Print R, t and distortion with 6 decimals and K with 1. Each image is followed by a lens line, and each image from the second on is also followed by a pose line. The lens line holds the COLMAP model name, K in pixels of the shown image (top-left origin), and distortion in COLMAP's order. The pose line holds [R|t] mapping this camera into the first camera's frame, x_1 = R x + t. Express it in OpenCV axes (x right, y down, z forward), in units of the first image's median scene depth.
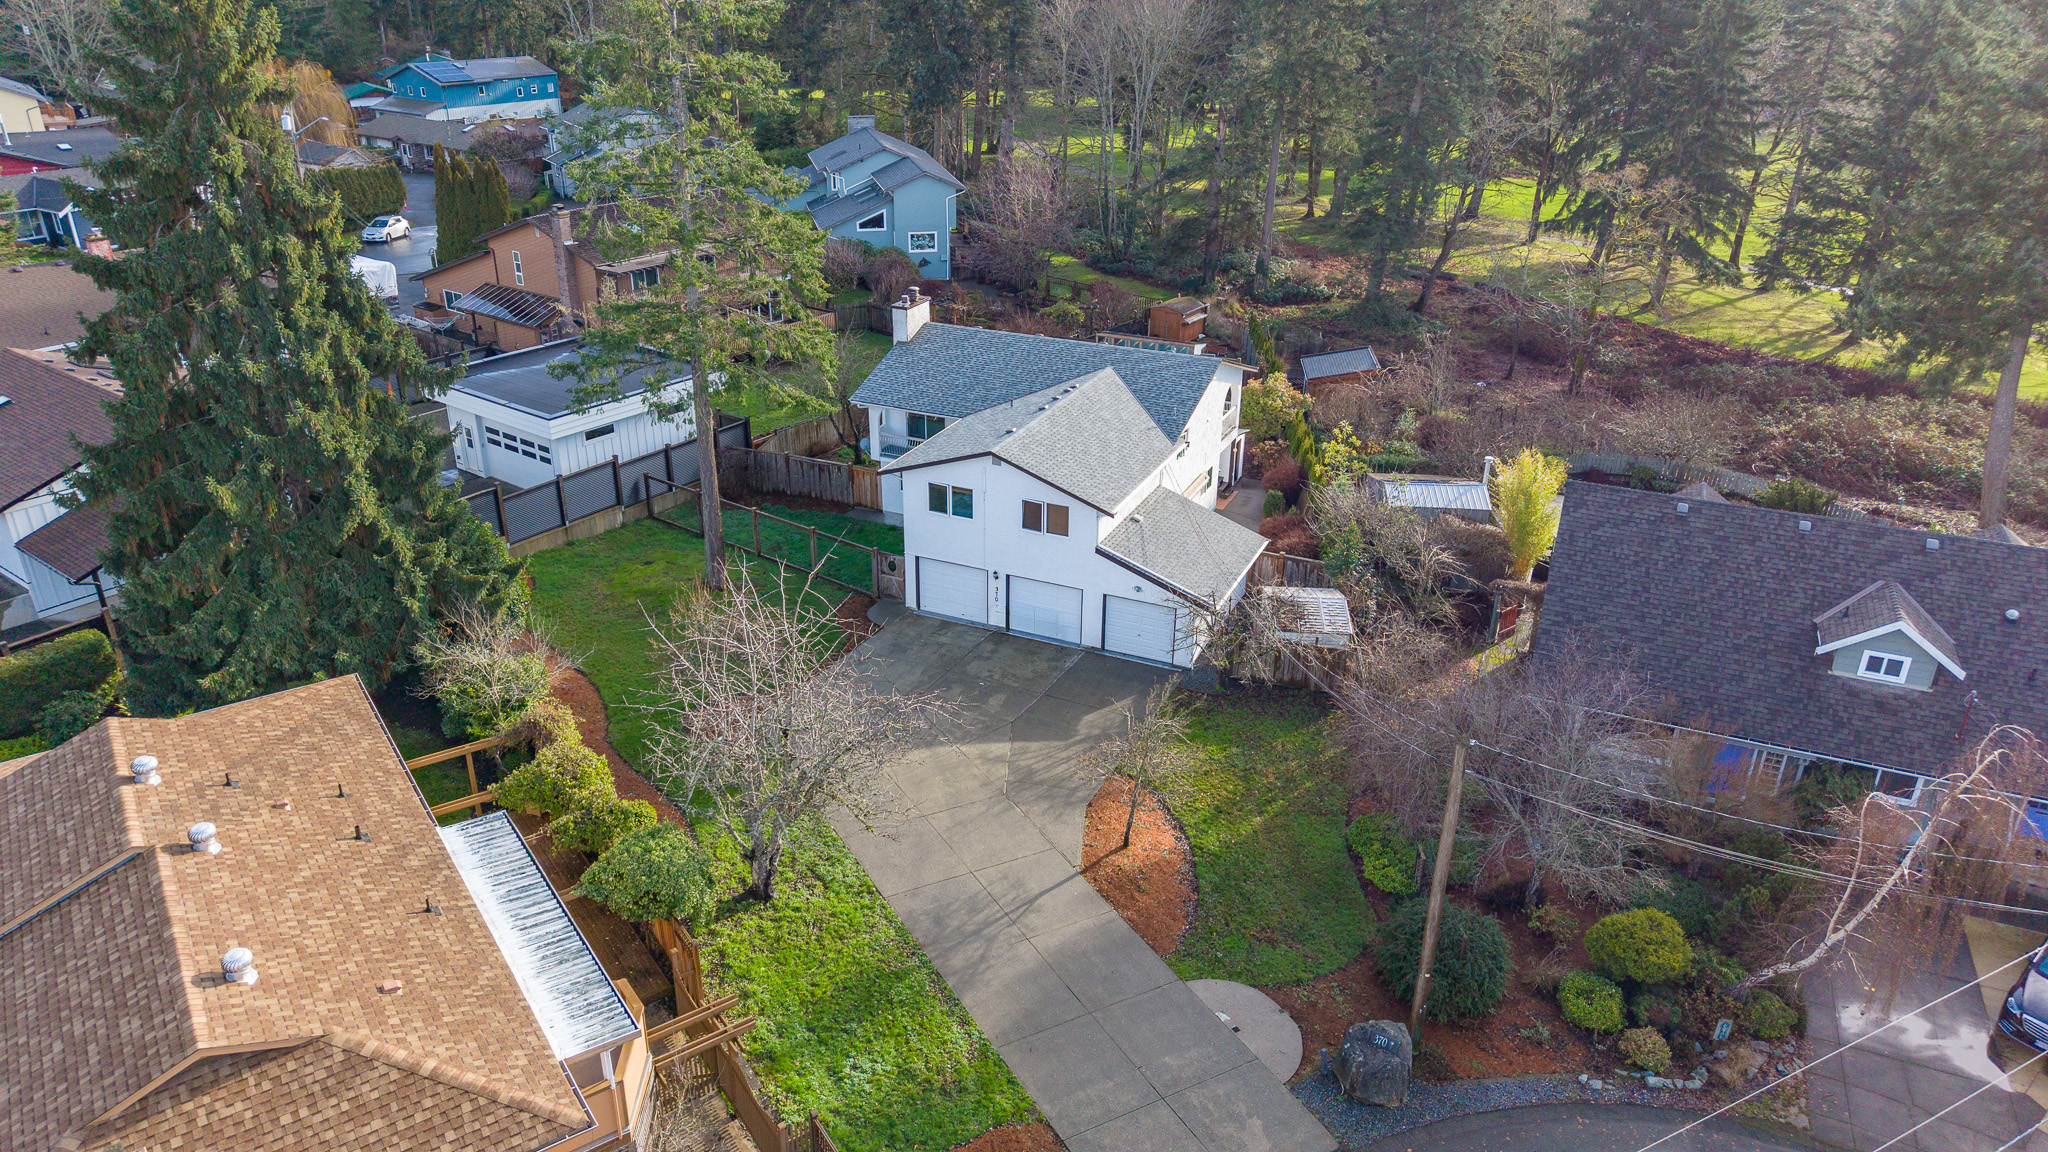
lens RADIAL K [[1377.7, 0, 1024.0], [0, 1377.7, 576.0], [0, 0, 1]] dist [0.045464, -0.060442]
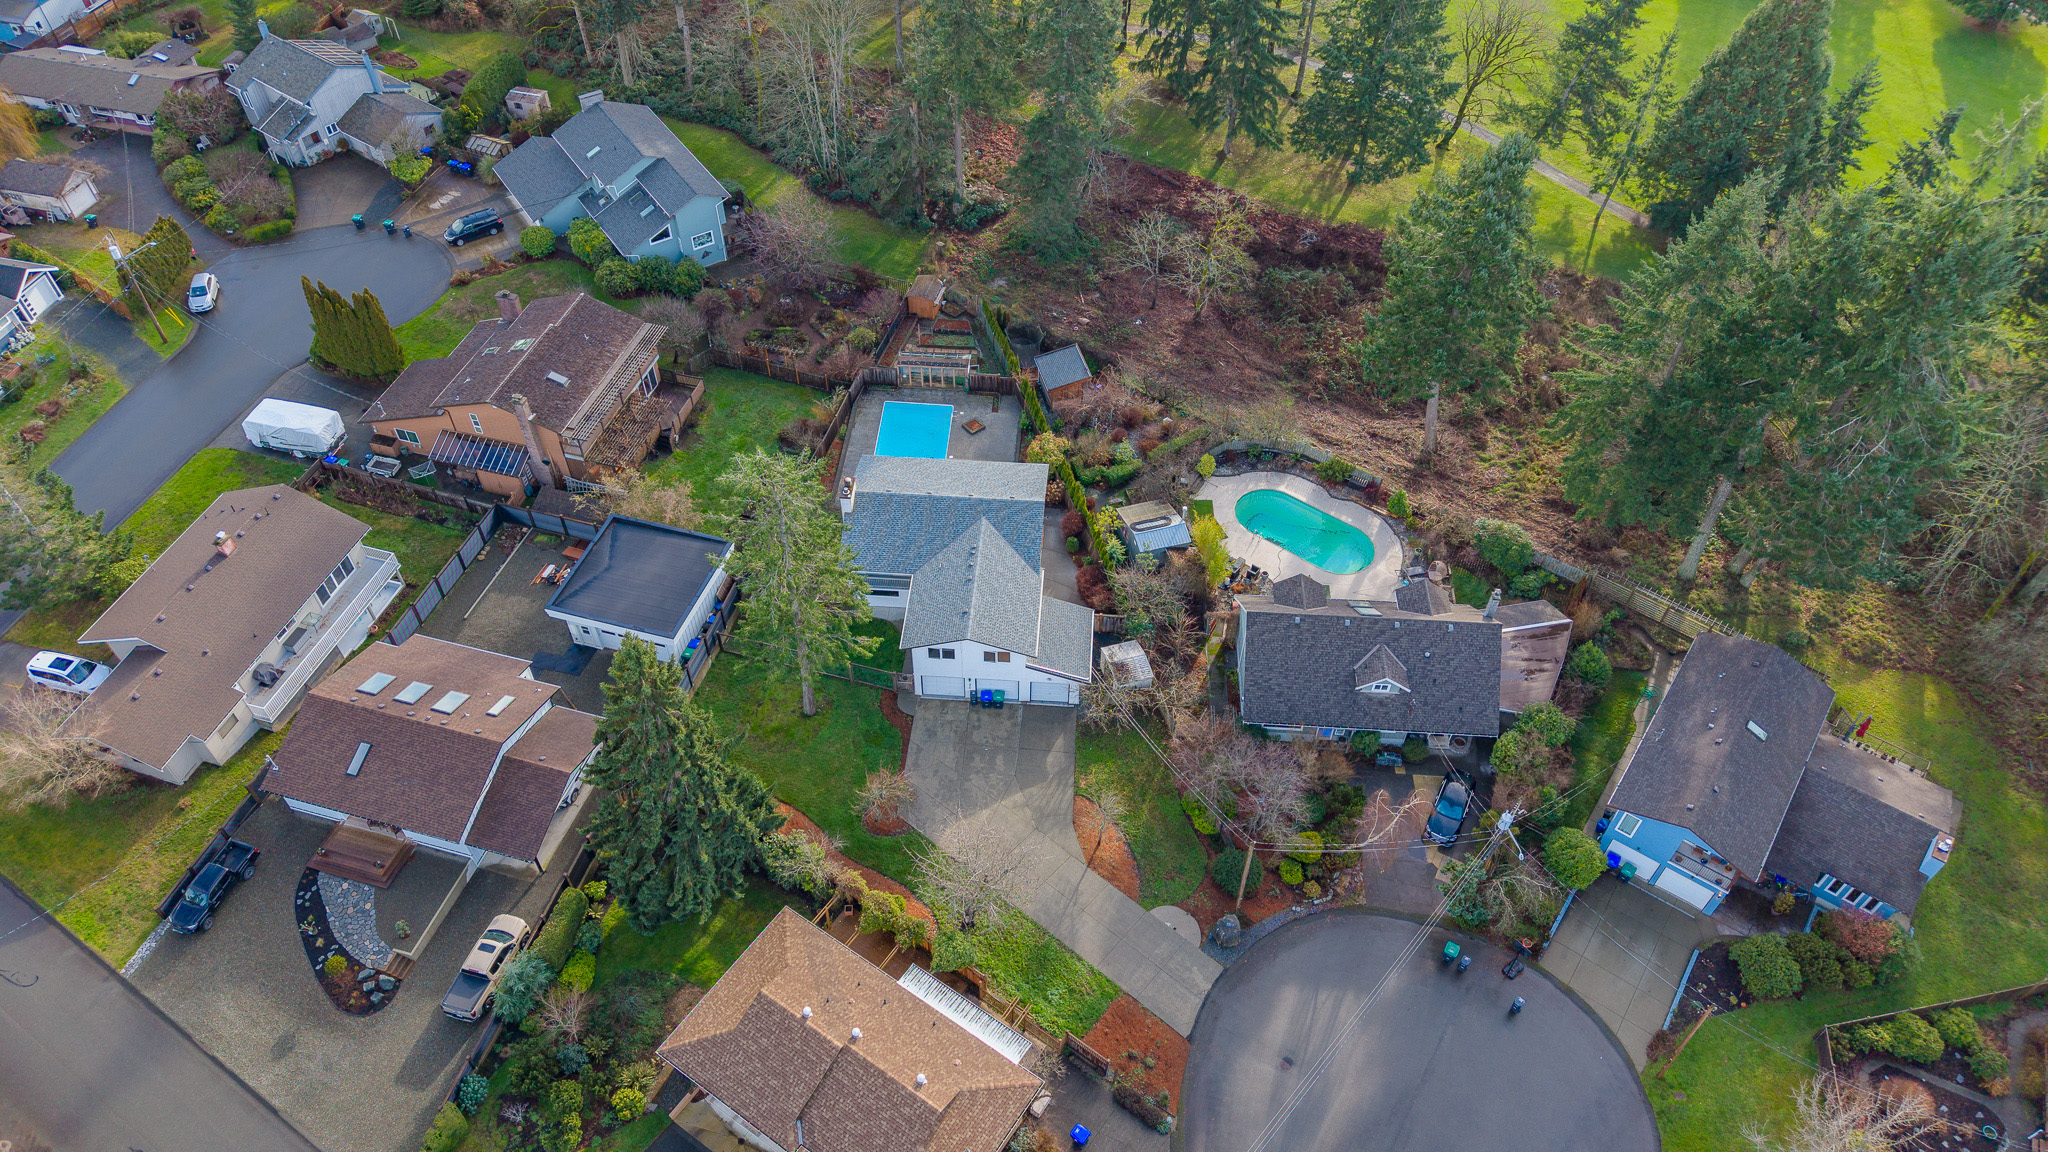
lens RADIAL K [[1377.7, 0, 1024.0], [0, 1377.7, 576.0], [0, 0, 1]] dist [0.045464, -0.060442]
pose [[0.936443, -0.260248, 0.235256, -0.326533], [0.148234, 0.901314, 0.407014, -0.811935], [-0.317964, -0.346273, 0.882607, -0.585984]]
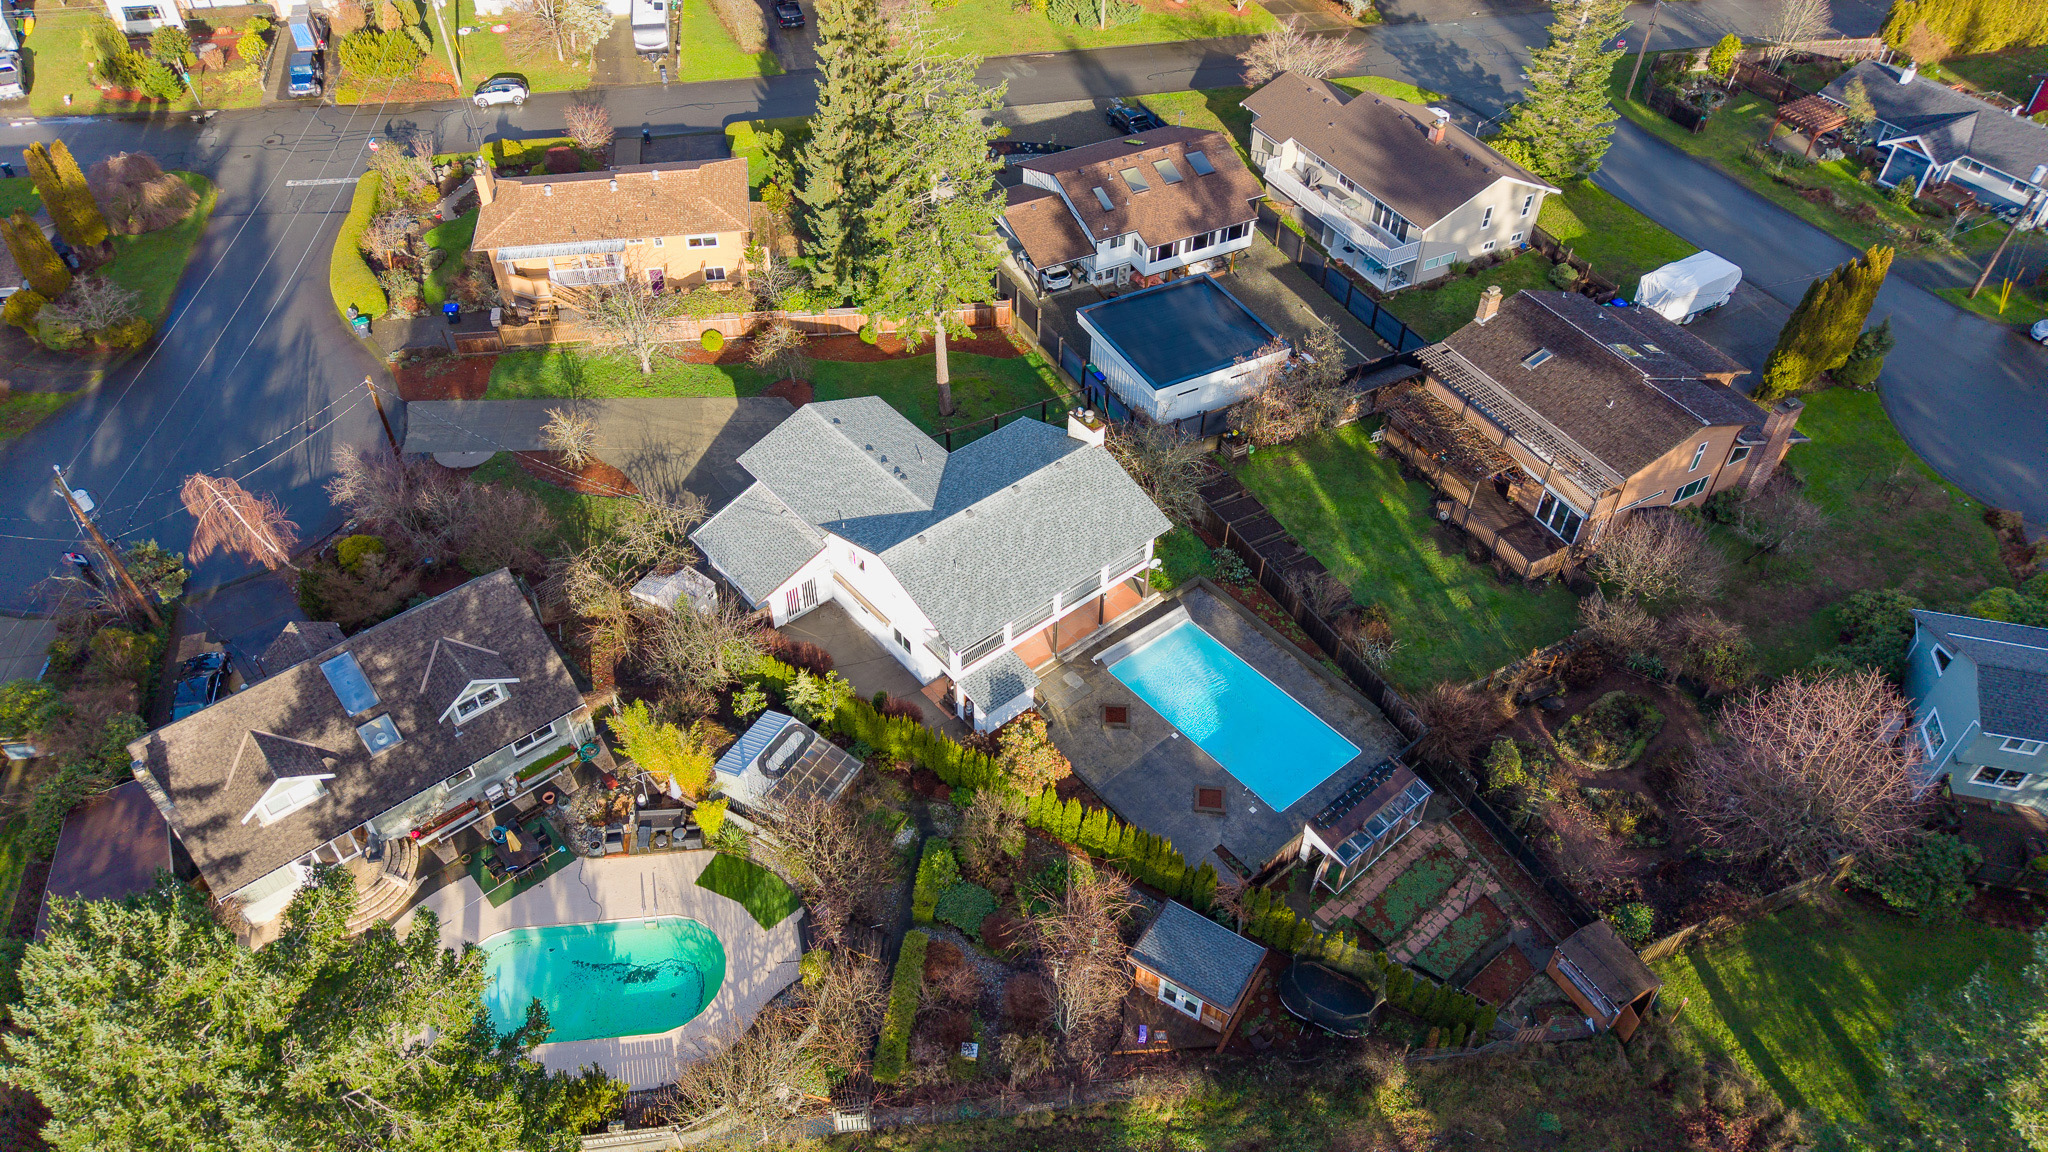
lens RADIAL K [[1377.7, 0, 1024.0], [0, 1377.7, 576.0], [0, 0, 1]] dist [0.045464, -0.060442]
pose [[-0.429219, 0.612069, -0.664186, 0.909794], [-0.385062, 0.541185, 0.747560, -1.109518], [0.817006, 0.576620, 0.003398, 1.145548]]
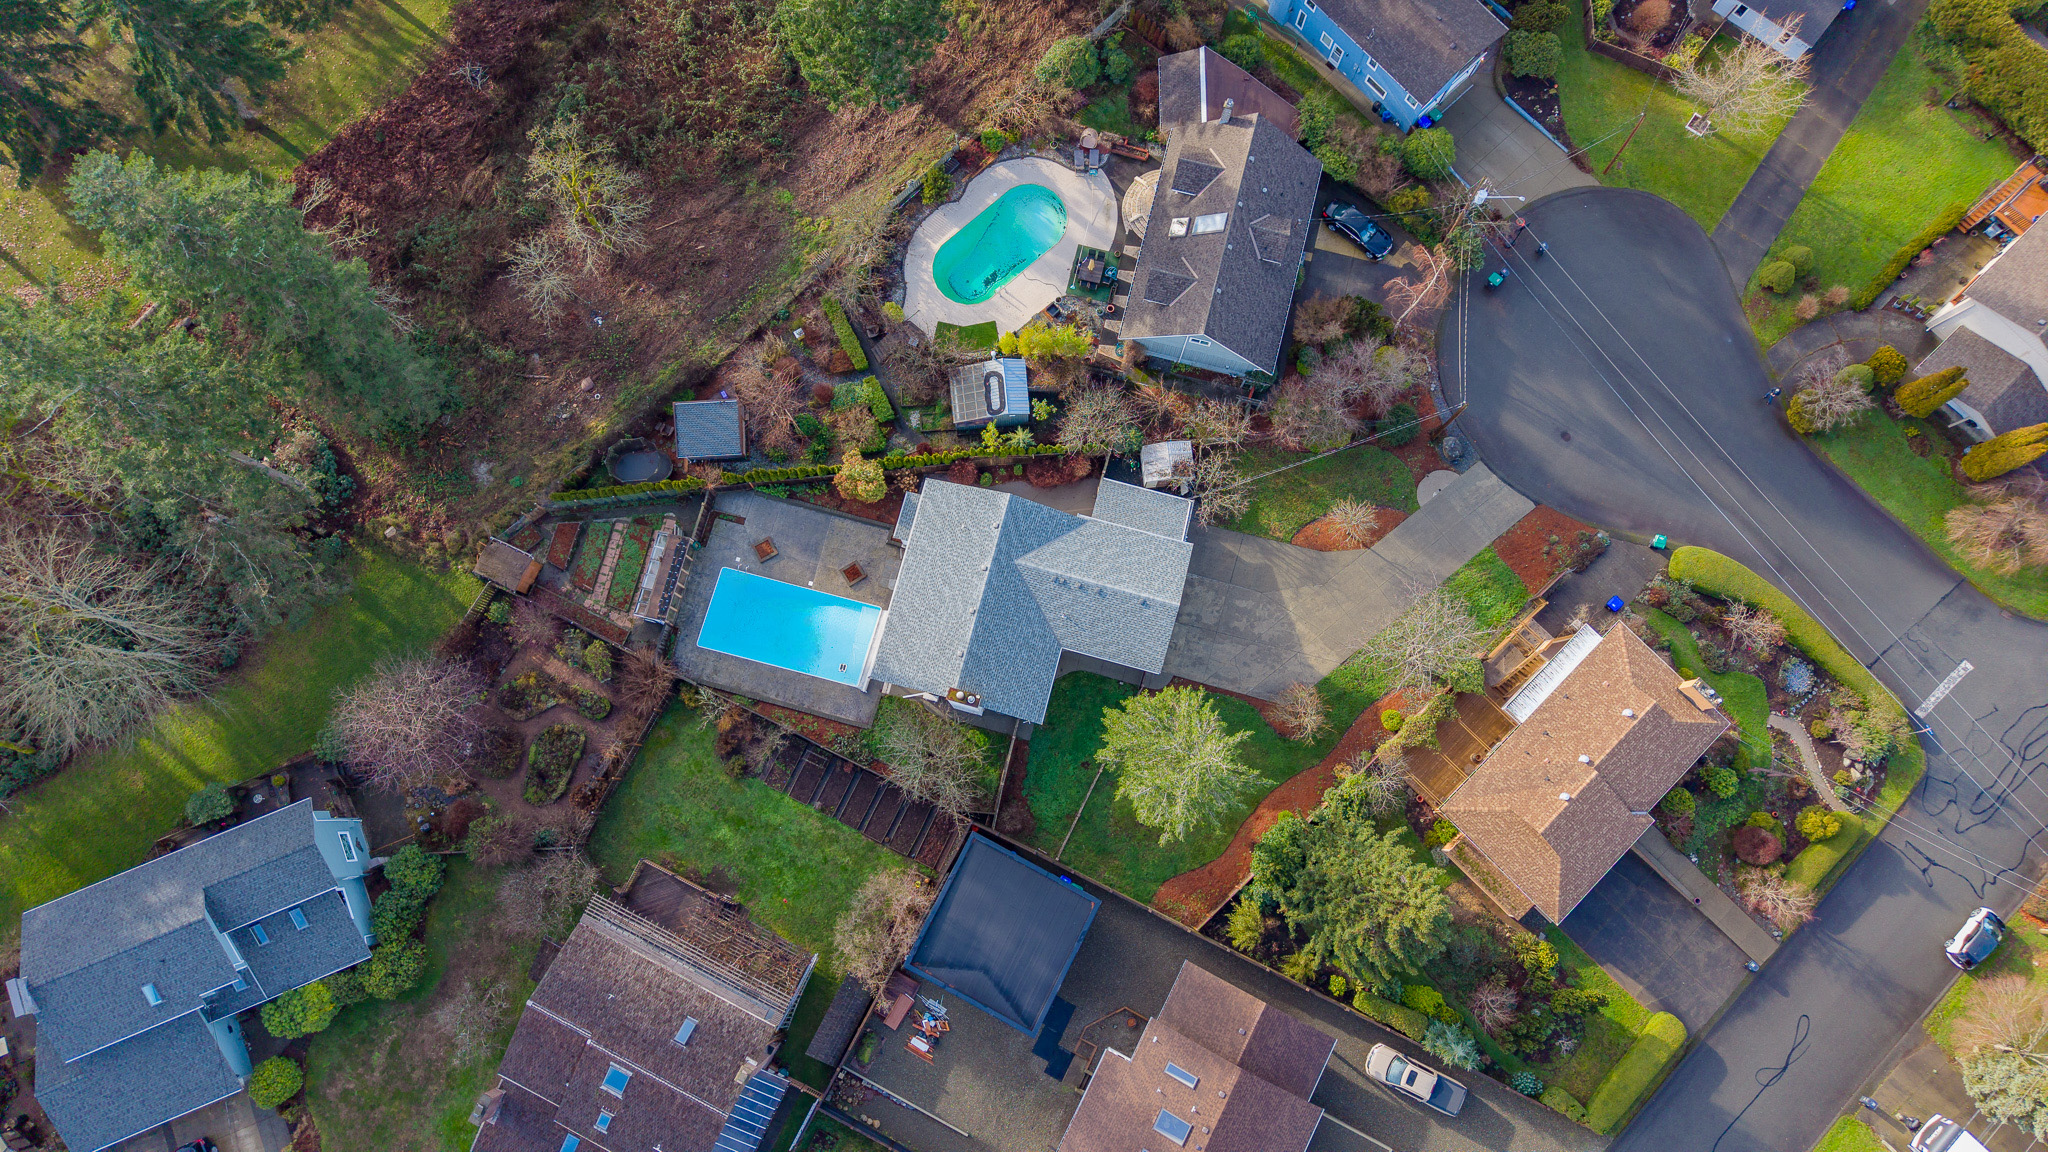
lens RADIAL K [[1377.7, 0, 1024.0], [0, 1377.7, 576.0], [0, 0, 1]] dist [0.045464, -0.060442]
pose [[-0.164894, -0.972852, 0.162387, -0.225767], [0.413936, 0.081182, 0.906679, -1.676446], [-0.895247, 0.216724, 0.389312, 0.384218]]
